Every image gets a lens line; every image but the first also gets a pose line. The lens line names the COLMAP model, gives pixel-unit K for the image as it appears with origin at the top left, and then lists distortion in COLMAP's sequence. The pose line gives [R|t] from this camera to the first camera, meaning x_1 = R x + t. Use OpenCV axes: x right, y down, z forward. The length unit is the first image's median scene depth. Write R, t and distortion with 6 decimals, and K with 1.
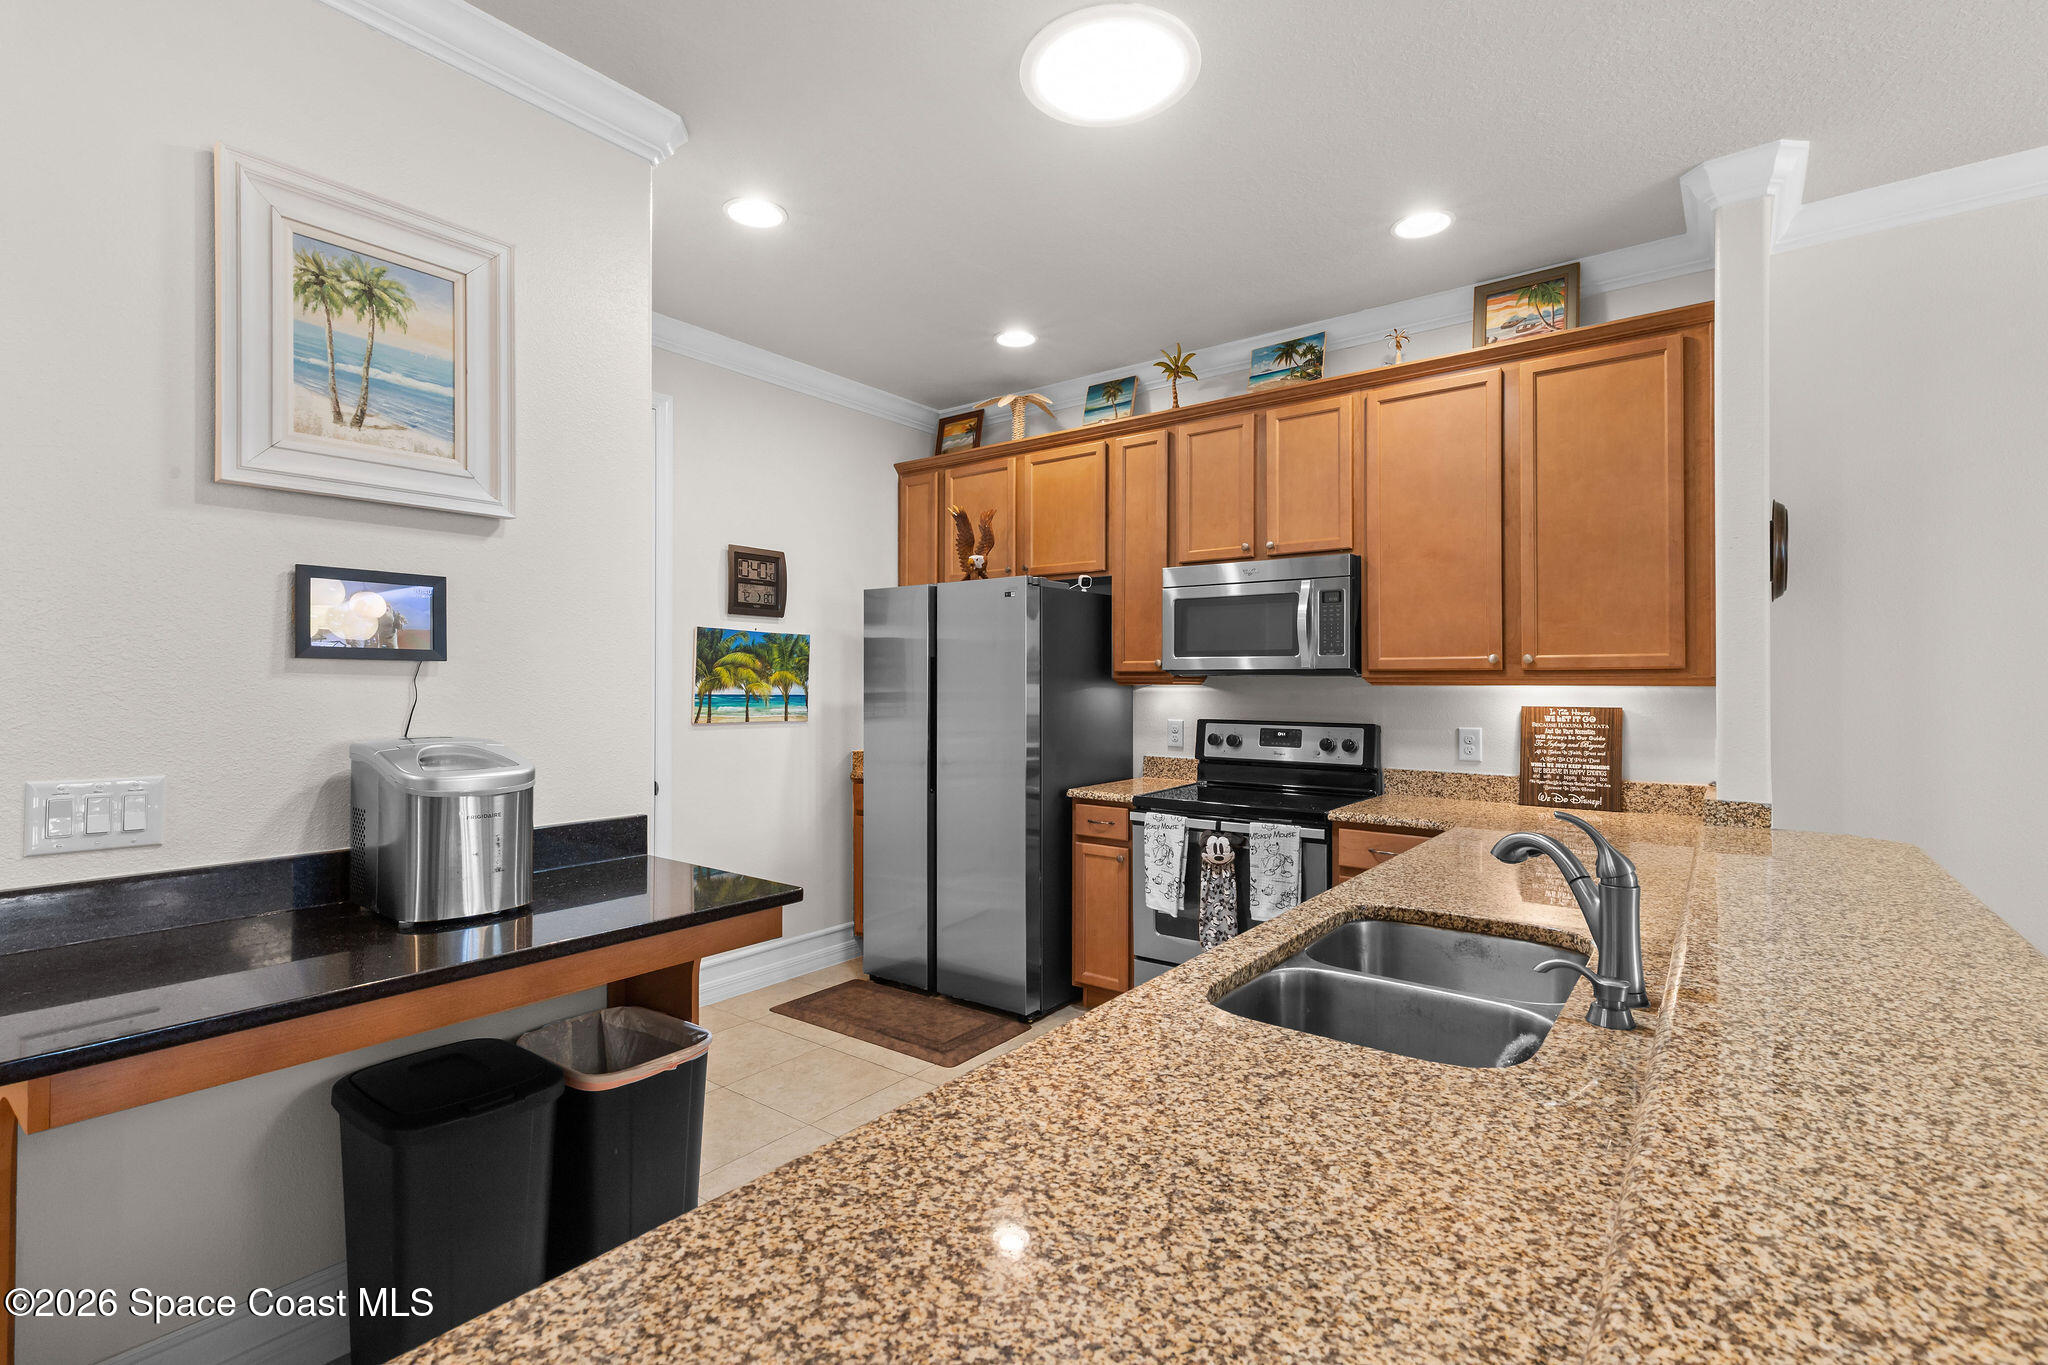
lens RADIAL K [[941.5, 0, 1021.9], [0, 941.5, 679.1], [0, 0, 1]] dist [0.005942, -0.000442]
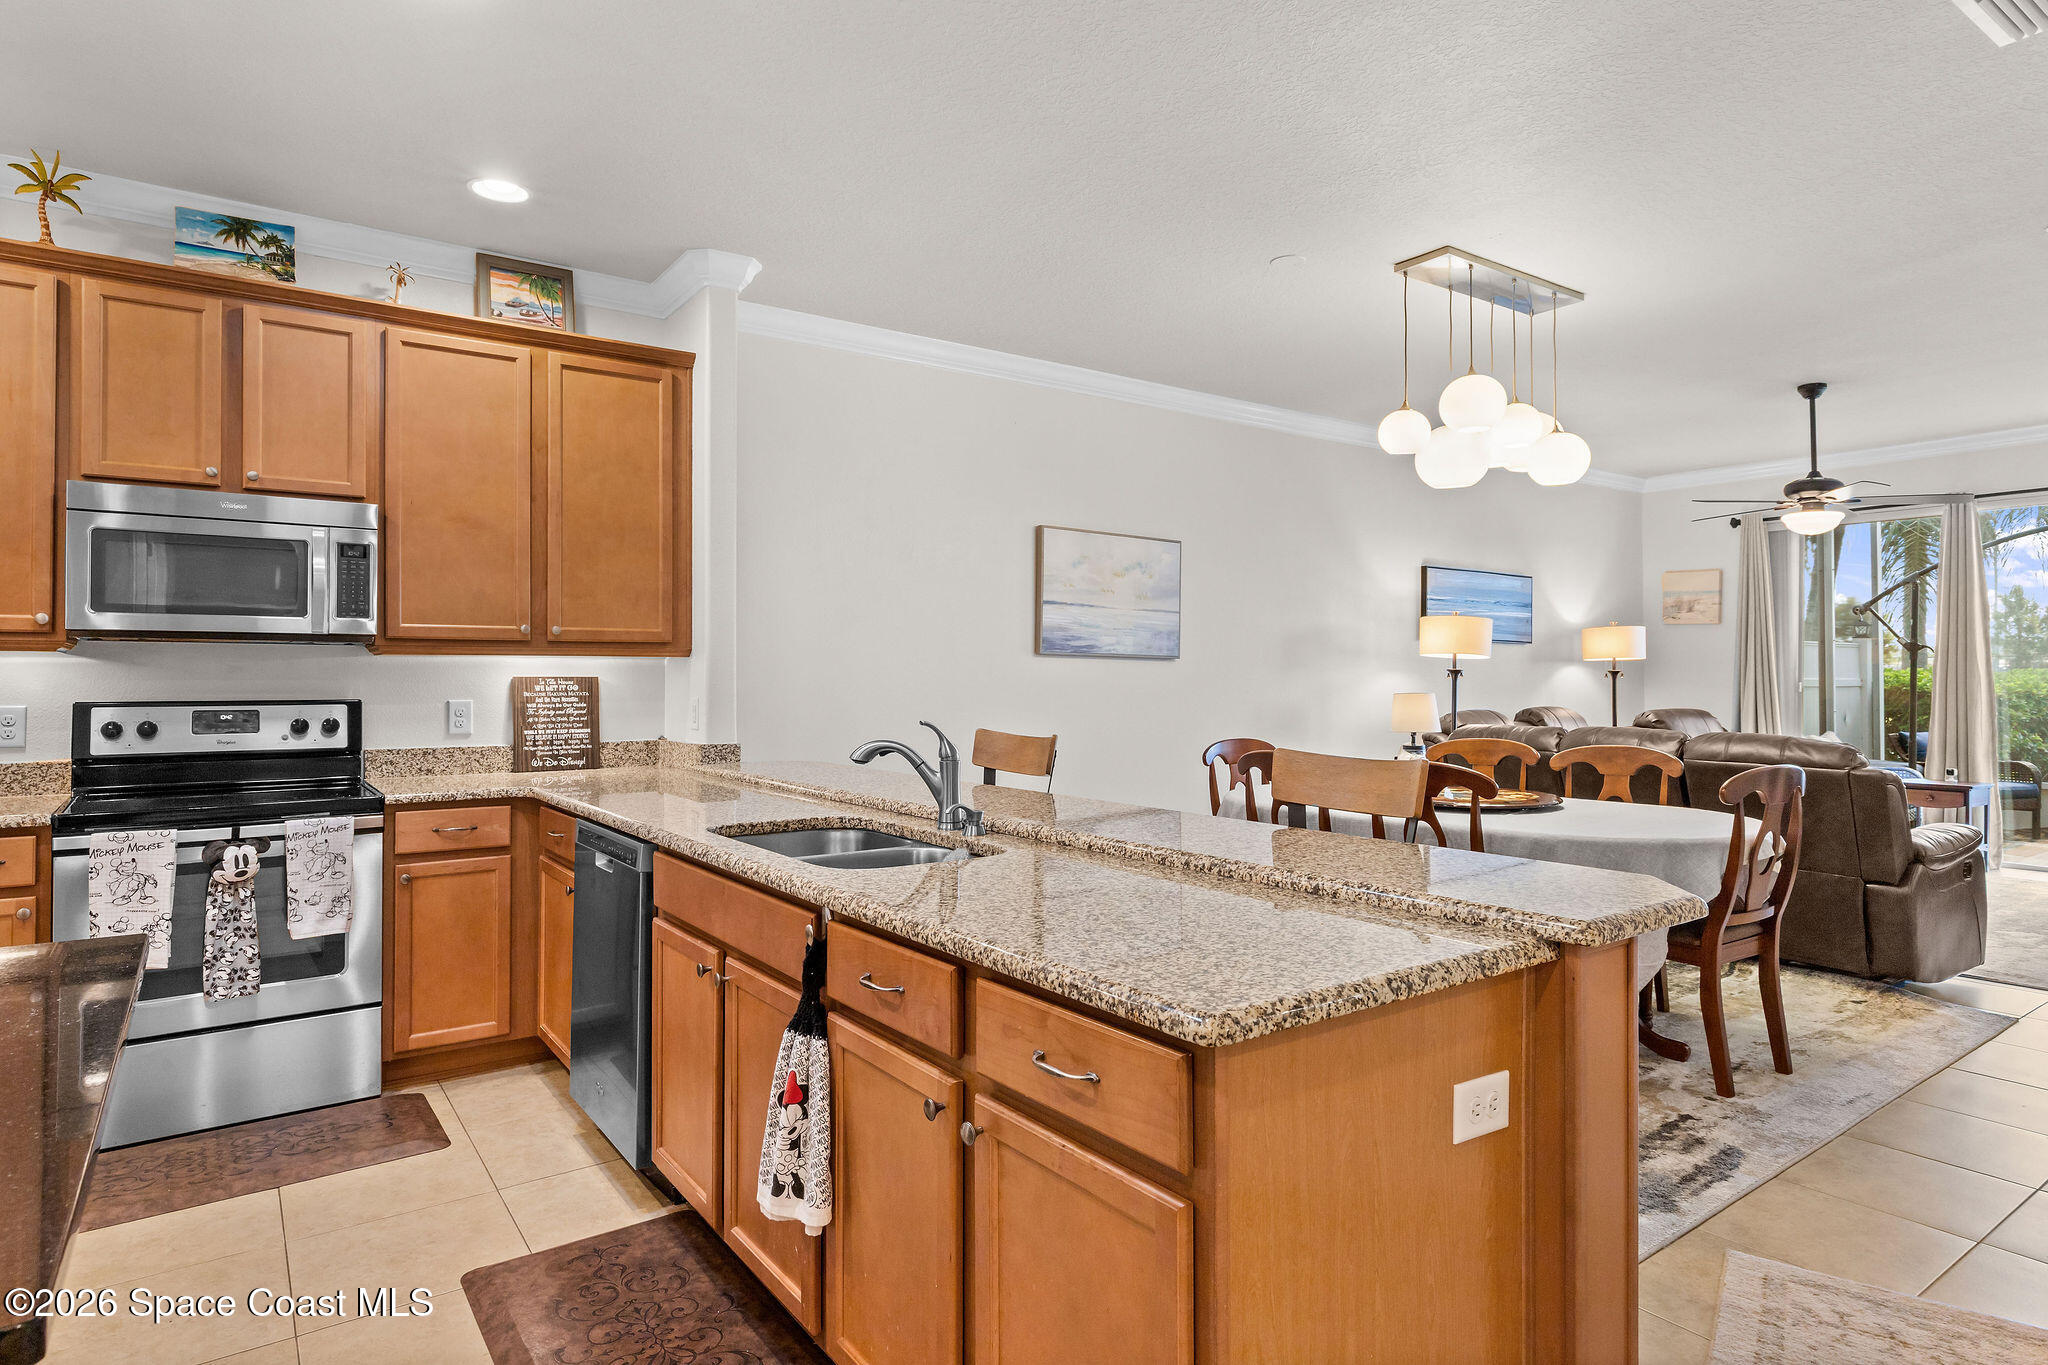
lens RADIAL K [[1132.4, 0, 1021.5], [0, 1132.4, 664.3], [0, 0, 1]] dist [0.003182, -0.000104]
pose [[0.292367, 0.007810, 0.956274, -0.493497], [-0.002202, 0.999969, -0.007494, 0.023450], [-0.956304, 0.000085, 0.292375, 0.111775]]
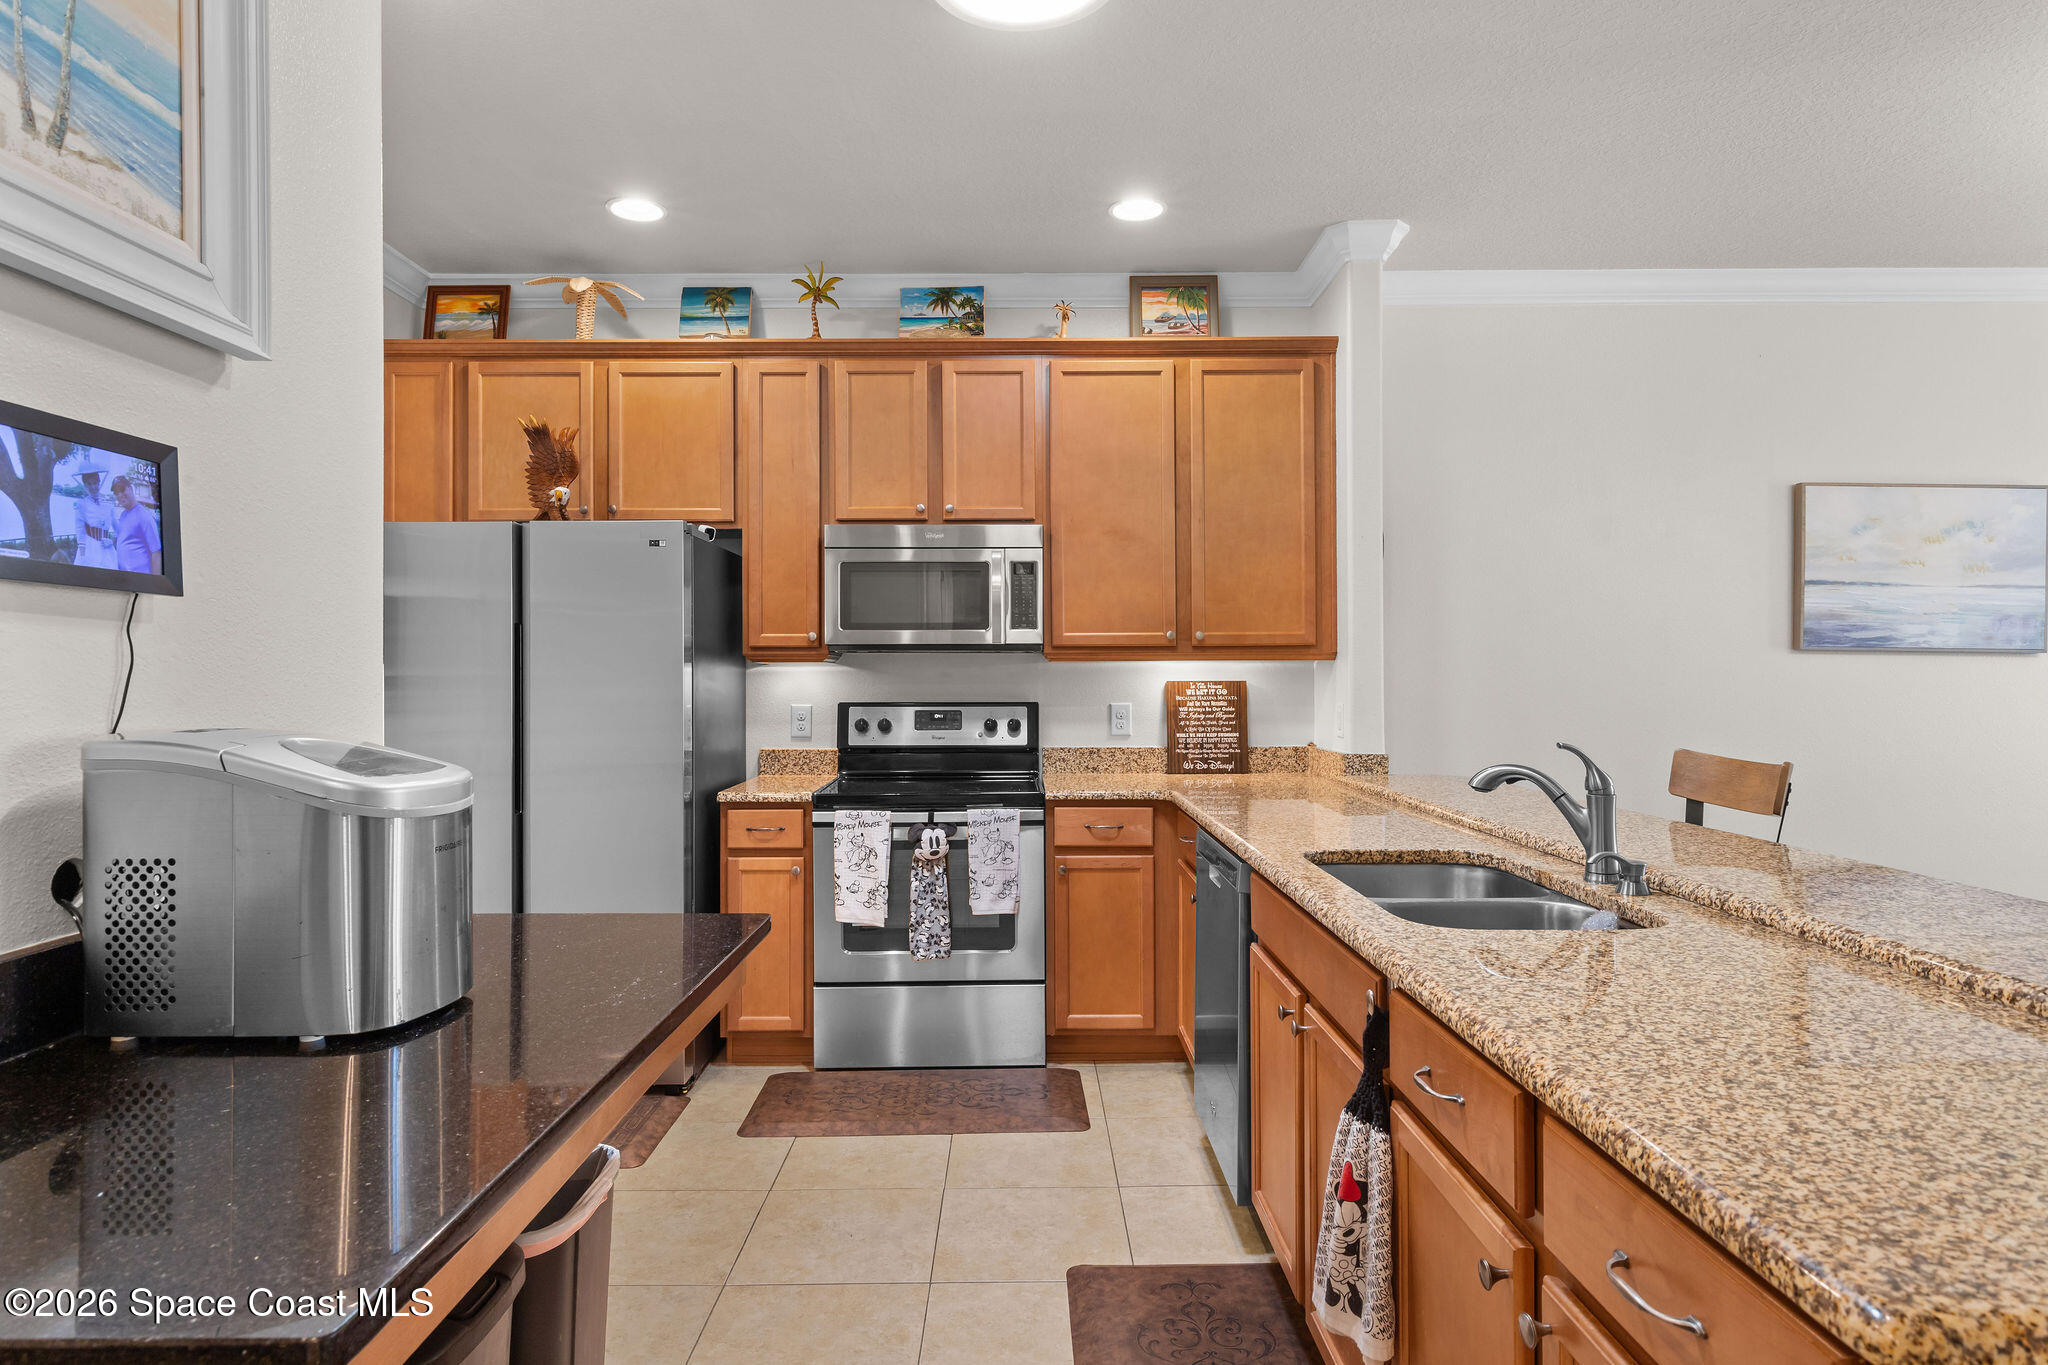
lens RADIAL K [[1133.9, 0, 1020.8], [0, 1133.9, 670.1], [0, 0, 1]] dist [0.004819, -0.001244]
pose [[0.790190, -0.002170, 0.612858, -0.385006], [0.002887, 0.999996, -0.000182, 0.016341], [-0.612855, 0.001913, 0.790193, 0.094491]]
